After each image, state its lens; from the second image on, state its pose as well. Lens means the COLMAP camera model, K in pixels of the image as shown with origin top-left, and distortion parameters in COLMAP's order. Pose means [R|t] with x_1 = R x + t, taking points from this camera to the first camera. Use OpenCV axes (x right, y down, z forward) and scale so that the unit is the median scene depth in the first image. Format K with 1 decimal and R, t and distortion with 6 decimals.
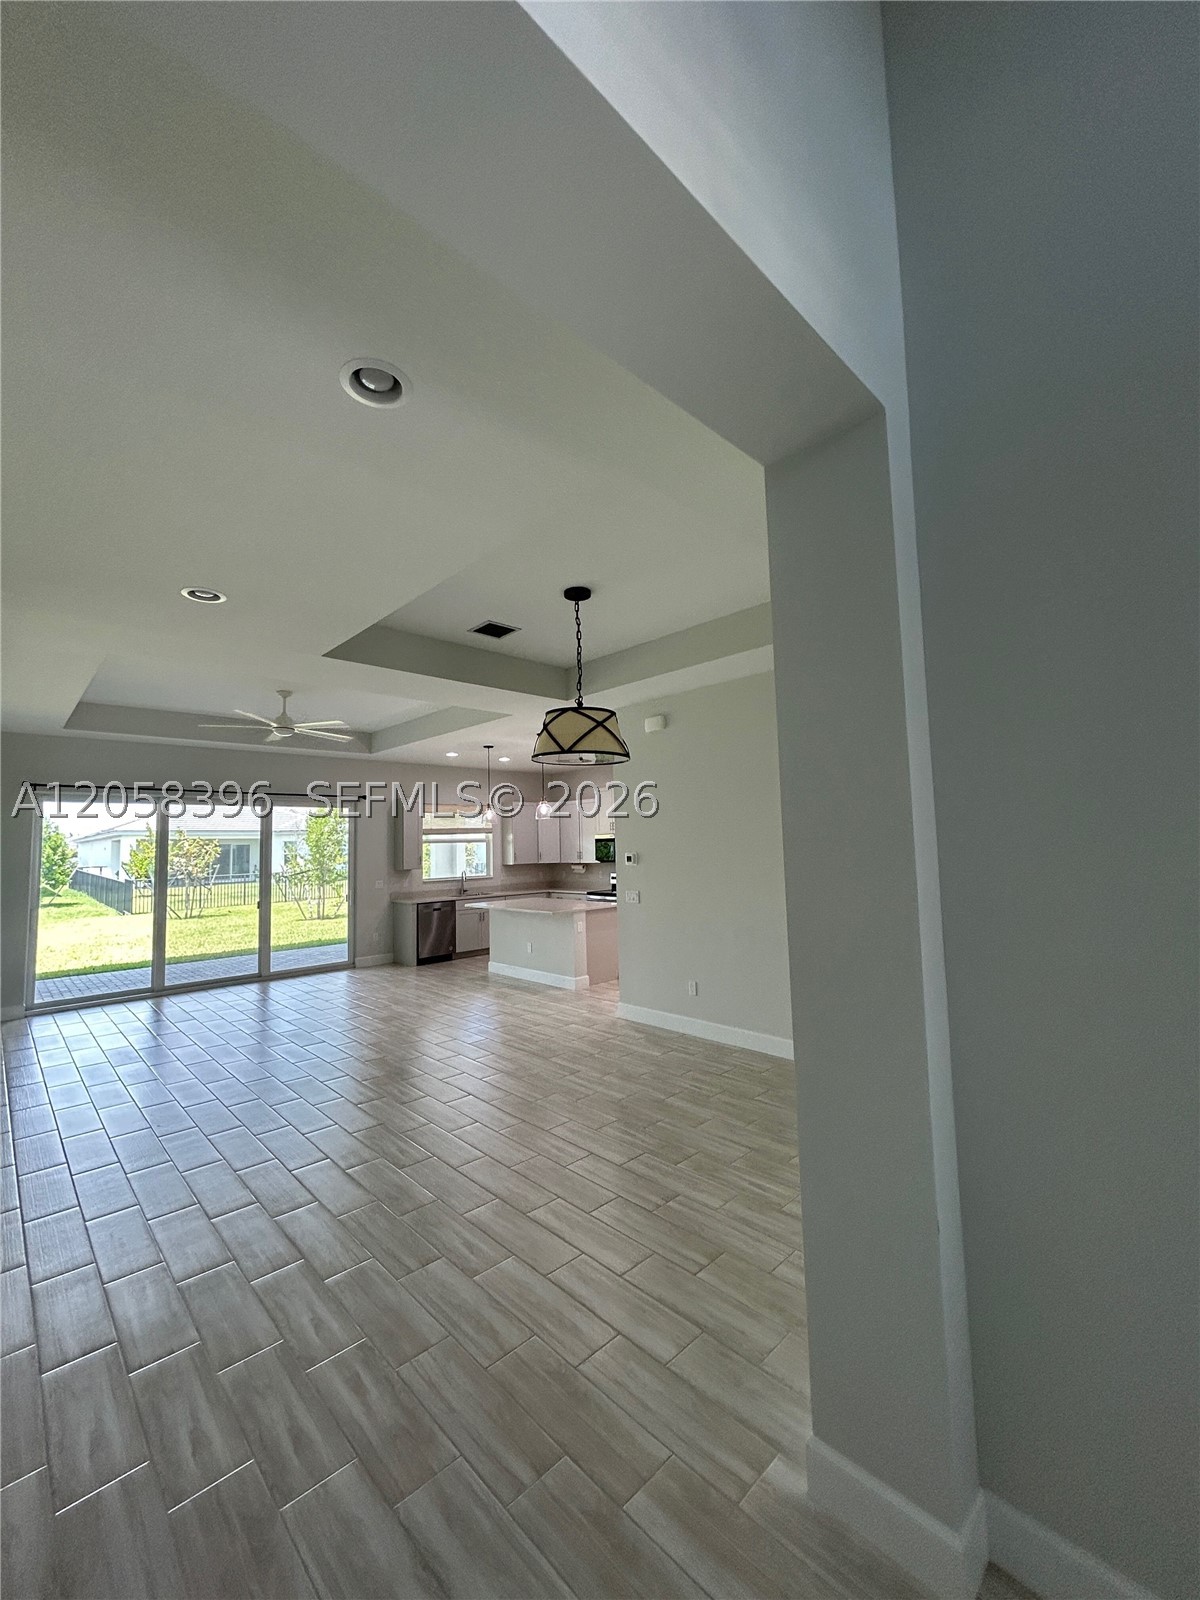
lens RADIAL K [[642.7, 0, 600.0], [0, 642.7, 792.9], [0, 0, 1]] dist [-0.002935, 0.000136]
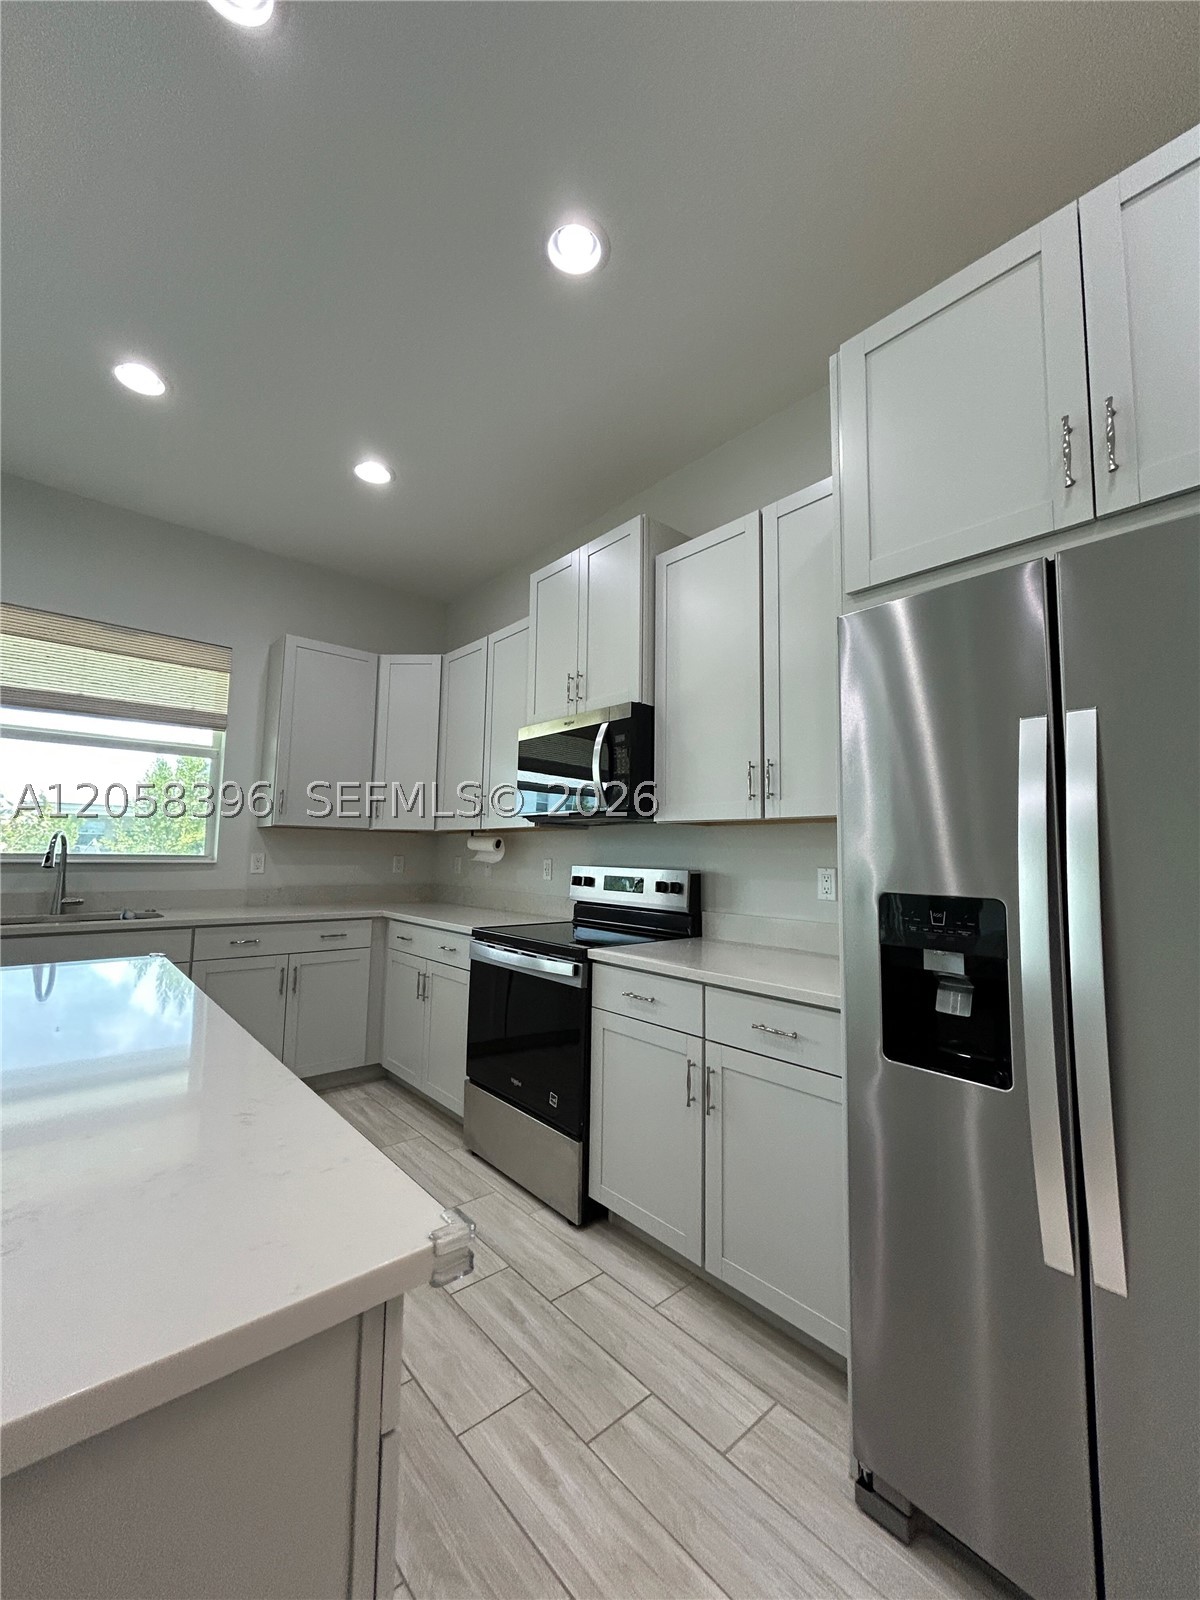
lens RADIAL K [[642.7, 0, 600.0], [0, 642.7, 792.9], [0, 0, 1]] dist [-0.002935, 0.000136]
pose [[0.998324, 0.035885, -0.045408, 0.055912], [-0.036378, 0.999287, -0.010088, 0.126282], [0.045014, 0.011723, 0.998918, 0.938887]]
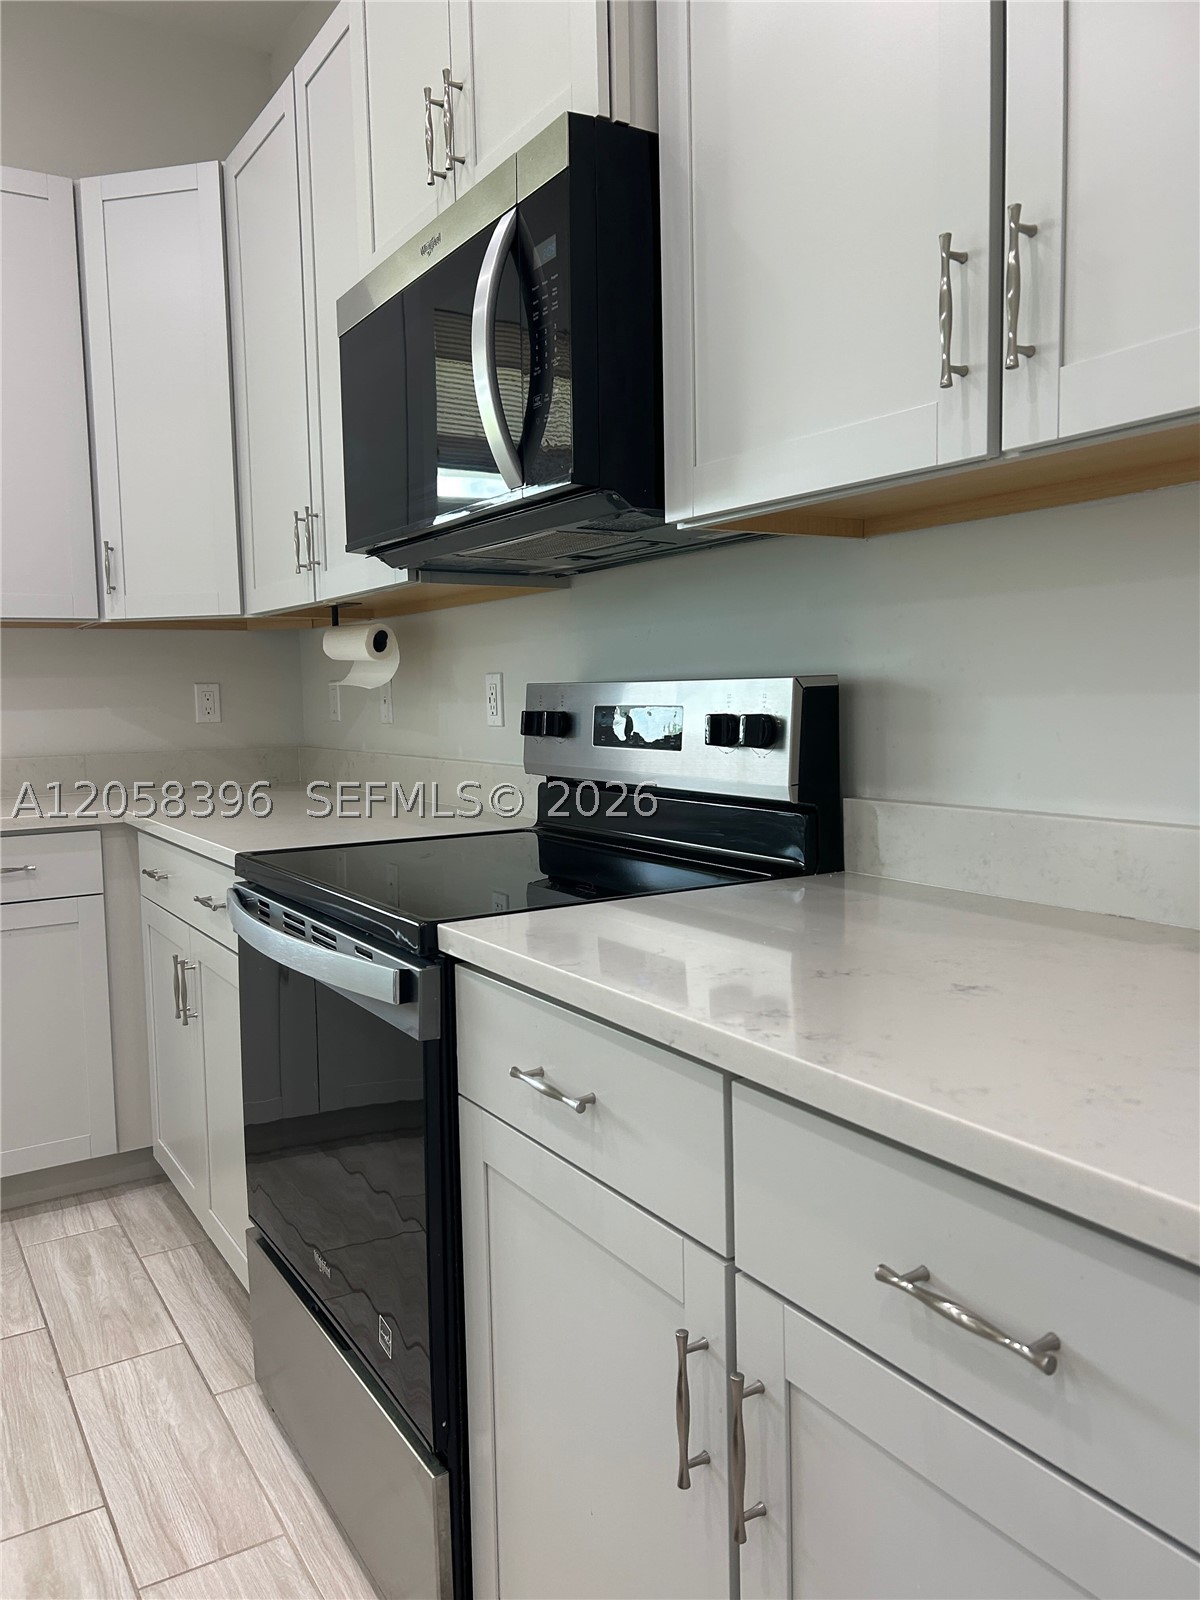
lens RADIAL K [[1209.0, 0, 596.4], [0, 1209.0, 788.1], [0, 0, 1]] dist [0.015816, 0.003820]
pose [[0.978654, 0.020157, -0.204525, 0.096369], [0.014667, 0.985790, 0.167339, 0.144775], [0.204992, -0.166766, 0.964452, 1.062916]]
